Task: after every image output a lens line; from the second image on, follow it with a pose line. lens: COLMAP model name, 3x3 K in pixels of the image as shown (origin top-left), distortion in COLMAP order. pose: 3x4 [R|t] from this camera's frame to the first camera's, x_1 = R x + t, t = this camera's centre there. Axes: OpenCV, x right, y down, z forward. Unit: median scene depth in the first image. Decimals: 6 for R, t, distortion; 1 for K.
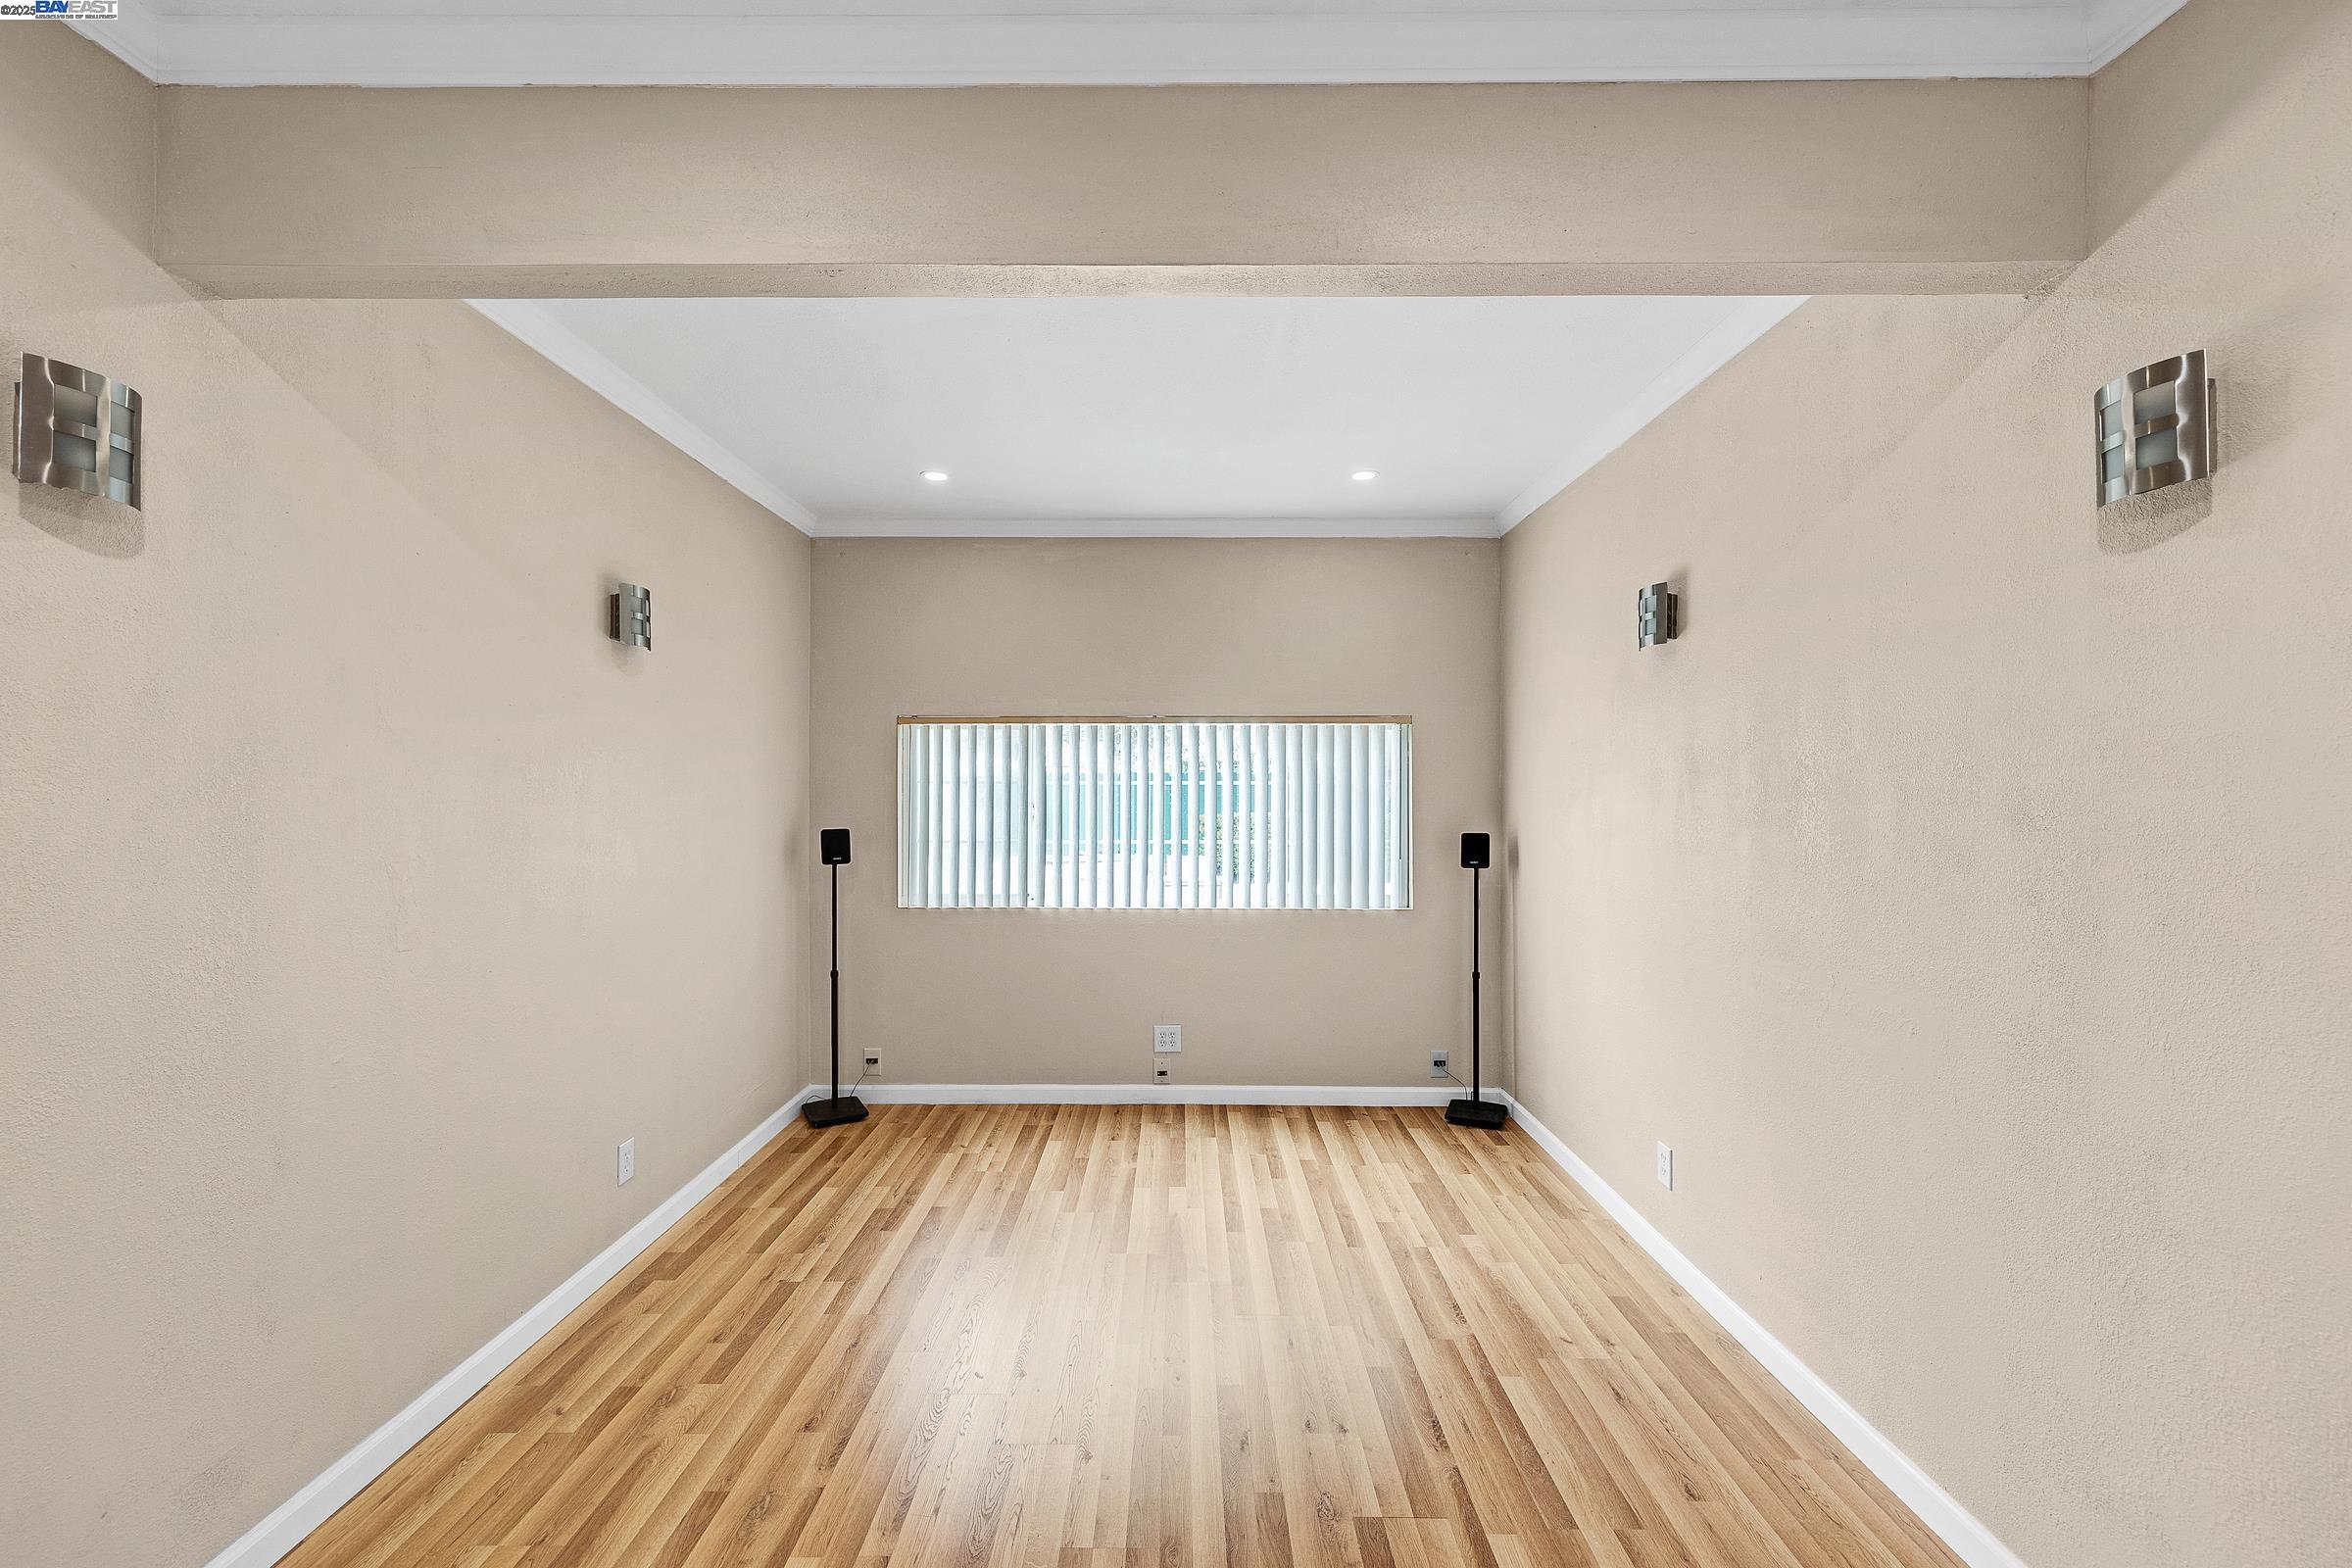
lens RADIAL K [[987.8, 0, 1178.5], [0, 987.8, 786.5], [0, 0, 1]] dist [-0.001070, 0.000513]
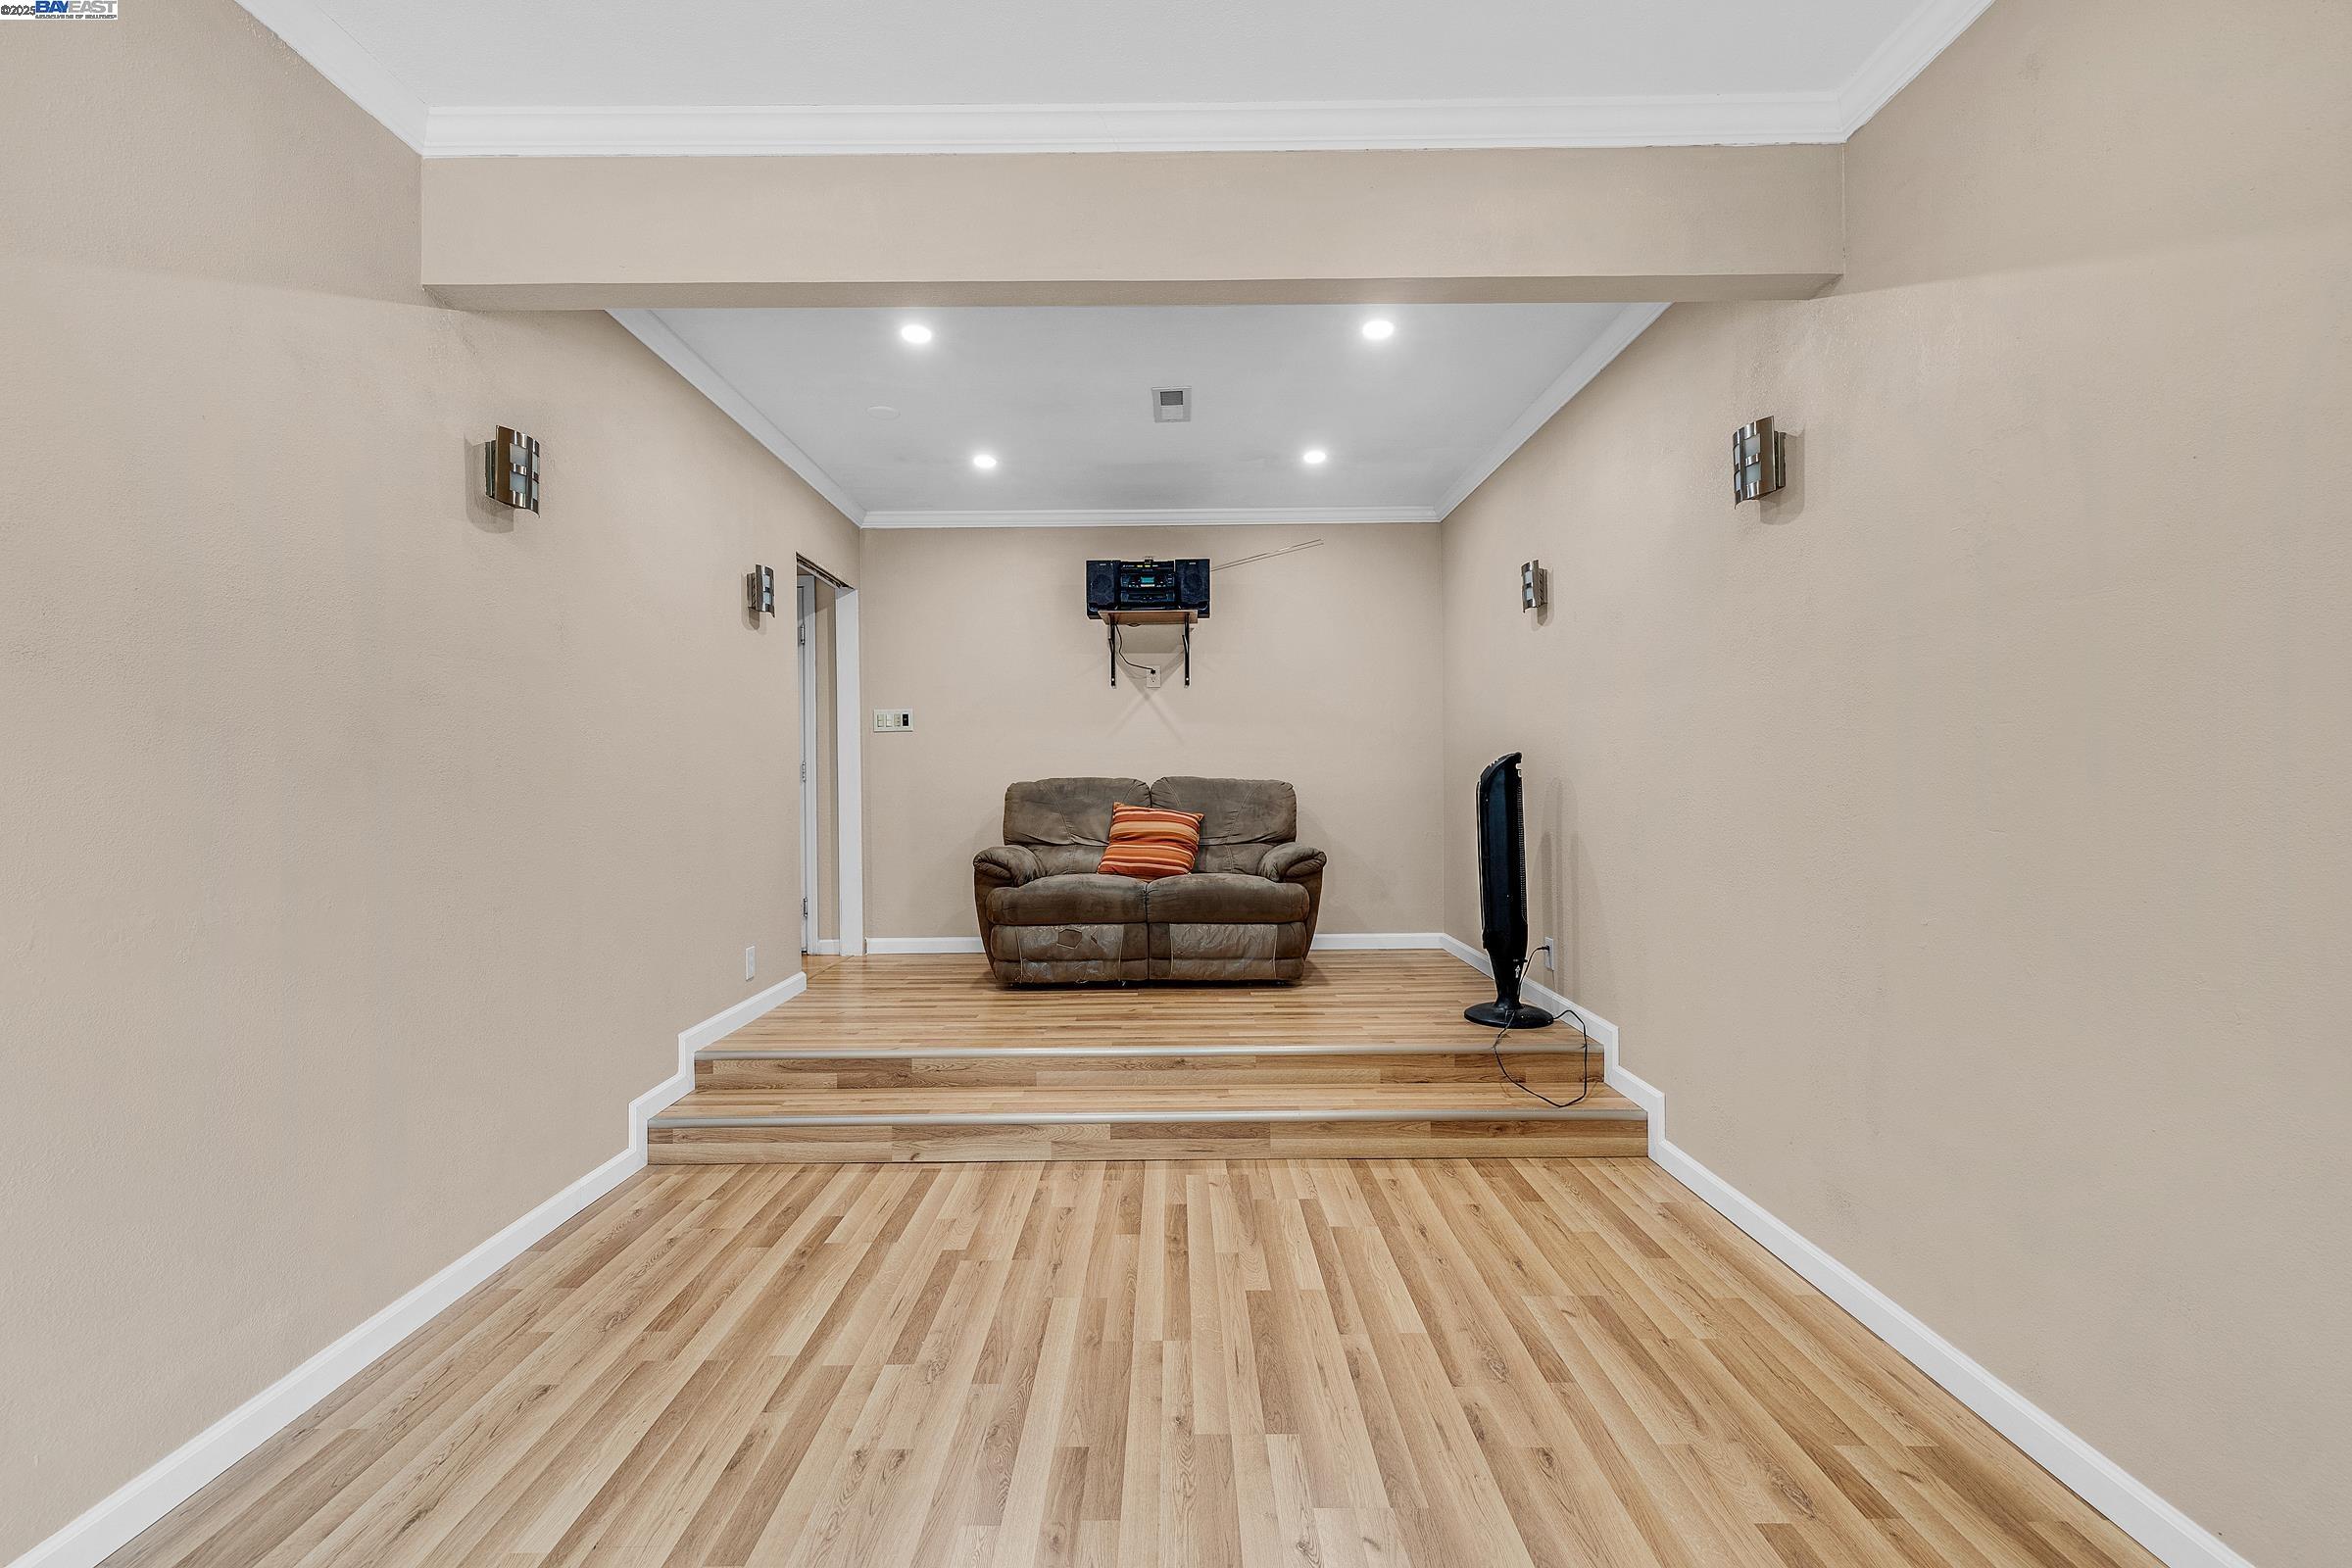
lens RADIAL K [[987.8, 0, 1173.9], [0, 987.8, 782.5], [0, 0, 1]] dist [-0.001070, 0.000513]
pose [[-0.999979, 0.006138, -0.002207, -0.094400], [0.006144, 0.999977, -0.002741, 0.133673], [0.002190, -0.002755, -0.999994, 1.982975]]
